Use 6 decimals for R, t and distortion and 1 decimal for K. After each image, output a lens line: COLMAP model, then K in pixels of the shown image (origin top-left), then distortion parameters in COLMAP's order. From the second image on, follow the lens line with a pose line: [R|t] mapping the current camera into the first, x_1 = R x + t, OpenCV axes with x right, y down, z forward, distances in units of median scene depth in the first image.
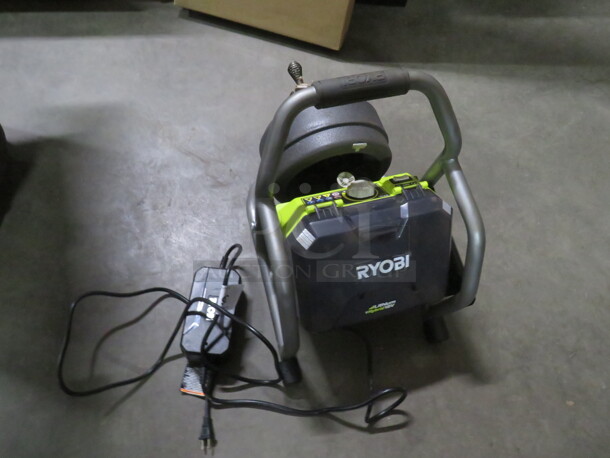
lens RADIAL K [[432.9, 0, 297.3], [0, 432.9, 231.8], [0, 0, 1]] dist [-0.015667, -0.001324]
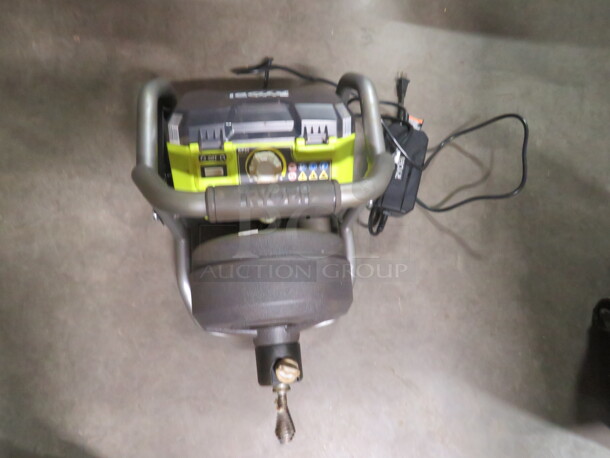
lens RADIAL K [[426.5, 0, 292.0], [0, 426.5, 230.4], [0, 0, 1]] dist [-0.006019, 0.001807]
pose [[-0.971624, -0.206988, -0.114469, 0.142007], [0.099335, -0.796285, 0.596710, -0.596954], [-0.214662, 0.568407, 0.794250, 0.327979]]
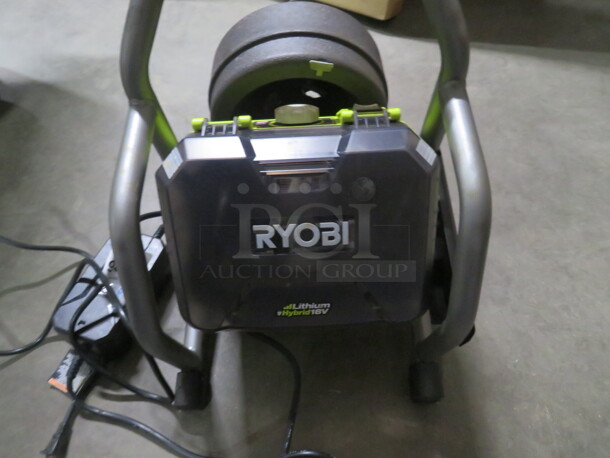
lens RADIAL K [[432.9, 0, 297.3], [0, 432.9, 231.8], [0, 0, 1]] dist [-0.015667, -0.001324]
pose [[0.963408, 0.153066, -0.220036, 0.263103], [-0.175831, 0.980499, -0.087785, 0.106019], [0.202309, 0.123262, 0.971534, 0.338391]]
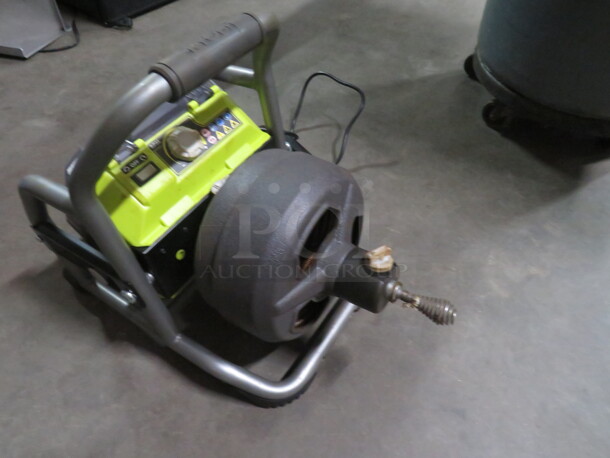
lens RADIAL K [[432.9, 0, 297.3], [0, 432.9, 231.8], [0, 0, 1]] dist [-0.015667, -0.001324]
pose [[-0.760575, 0.473043, -0.444697, 0.360216], [-0.589279, -0.215450, 0.778673, -0.755354], [0.272535, 0.854290, 0.442621, 0.712646]]
